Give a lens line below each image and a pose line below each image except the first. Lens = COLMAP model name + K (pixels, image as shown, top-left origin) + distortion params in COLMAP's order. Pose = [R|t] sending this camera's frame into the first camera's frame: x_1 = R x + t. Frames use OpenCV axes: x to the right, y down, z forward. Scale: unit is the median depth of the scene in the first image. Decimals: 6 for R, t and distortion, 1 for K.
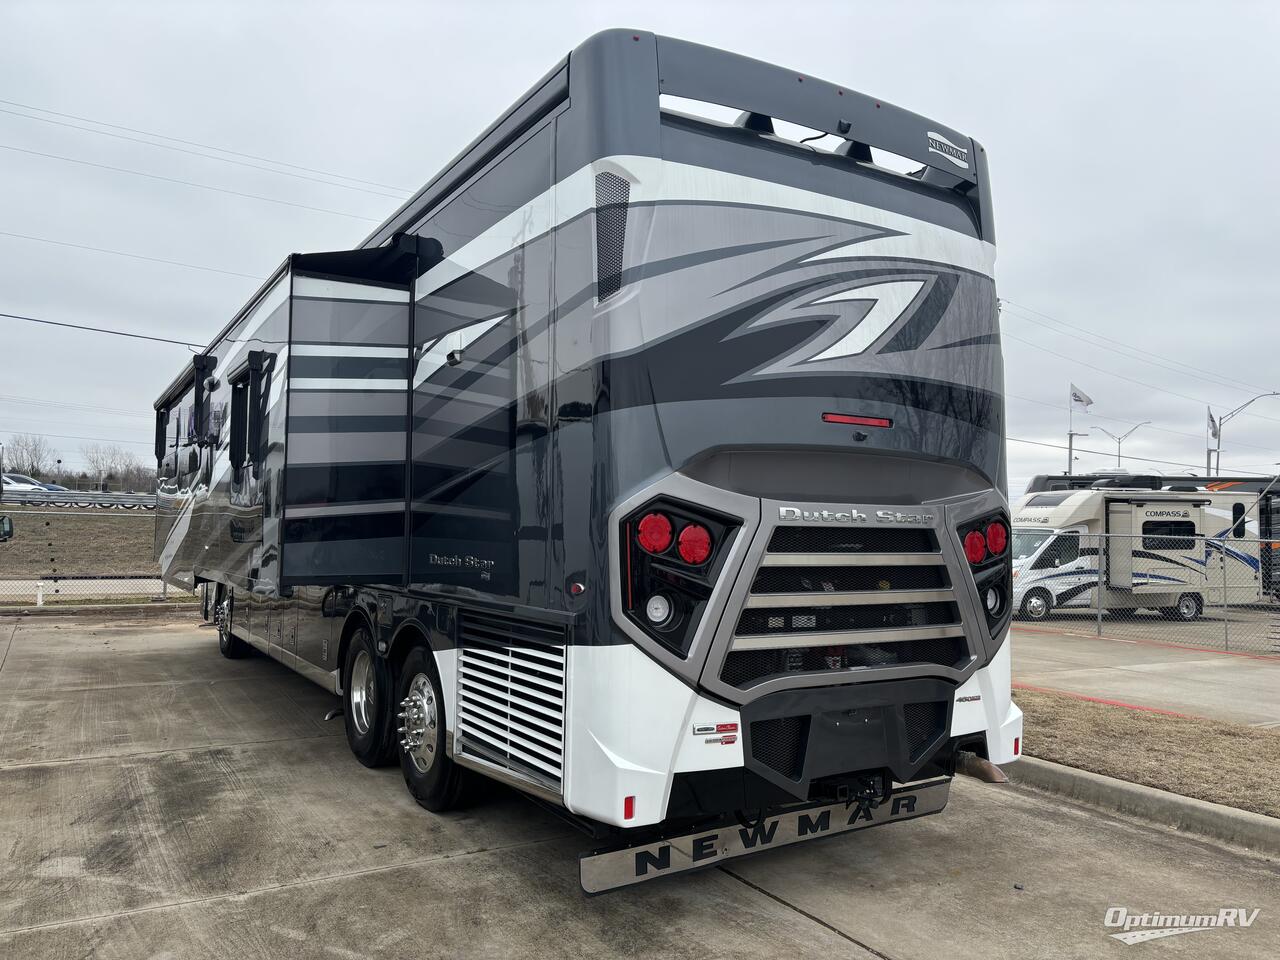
lens RADIAL K [[964.1, 0, 645.8], [0, 964.1, 477.9], [0, 0, 1]] dist [0.022395, 0.010677]
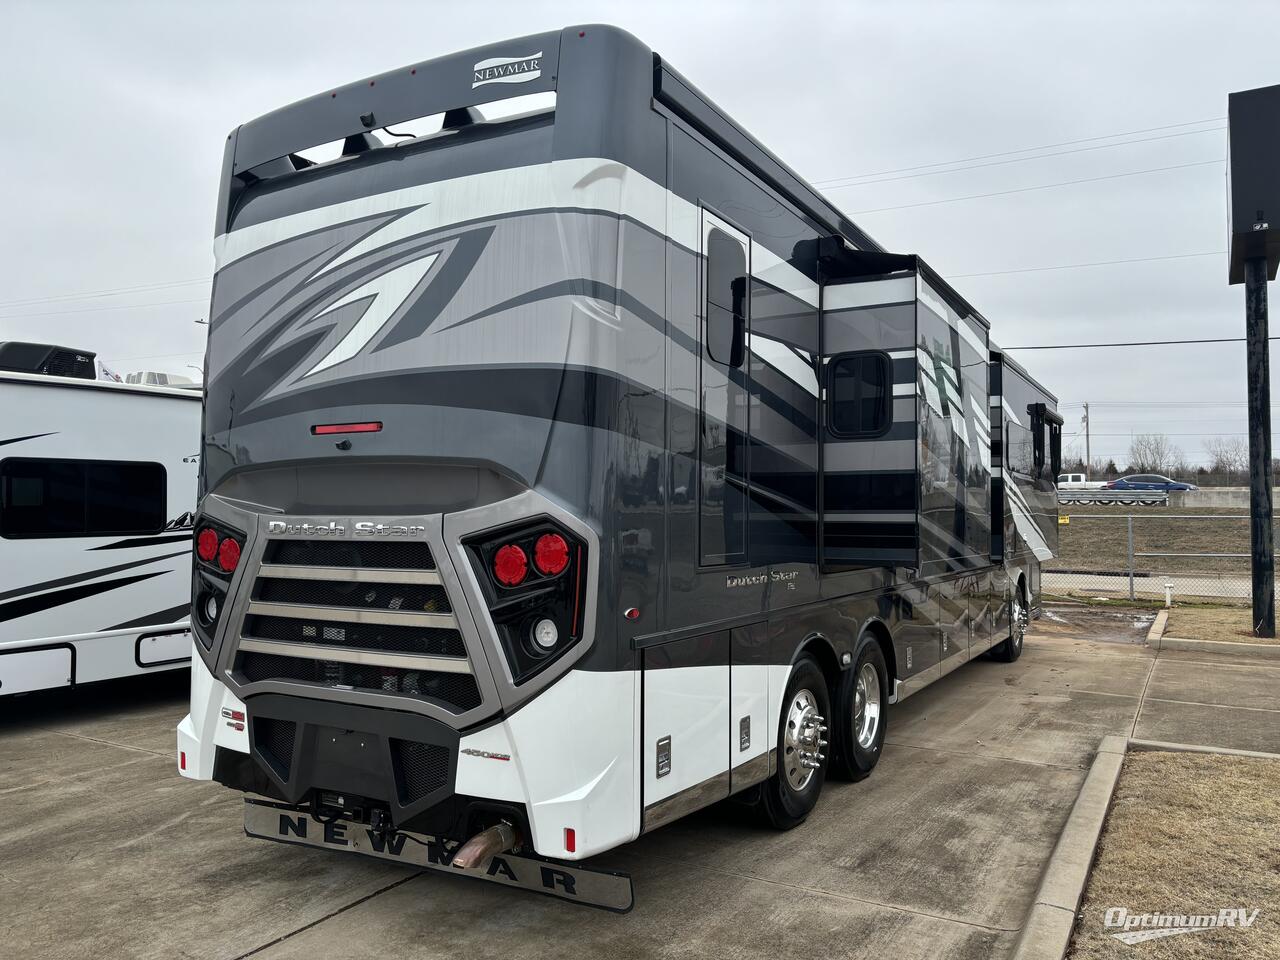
lens RADIAL K [[964.1, 0, 645.1], [0, 964.1, 480.1], [0, 0, 1]] dist [0.022395, 0.010677]
pose [[0.473531, -0.043254, -0.879715, 1.171430], [0.050513, 0.998483, -0.021903, 0.026829], [0.879328, -0.034065, 0.474997, 0.783325]]
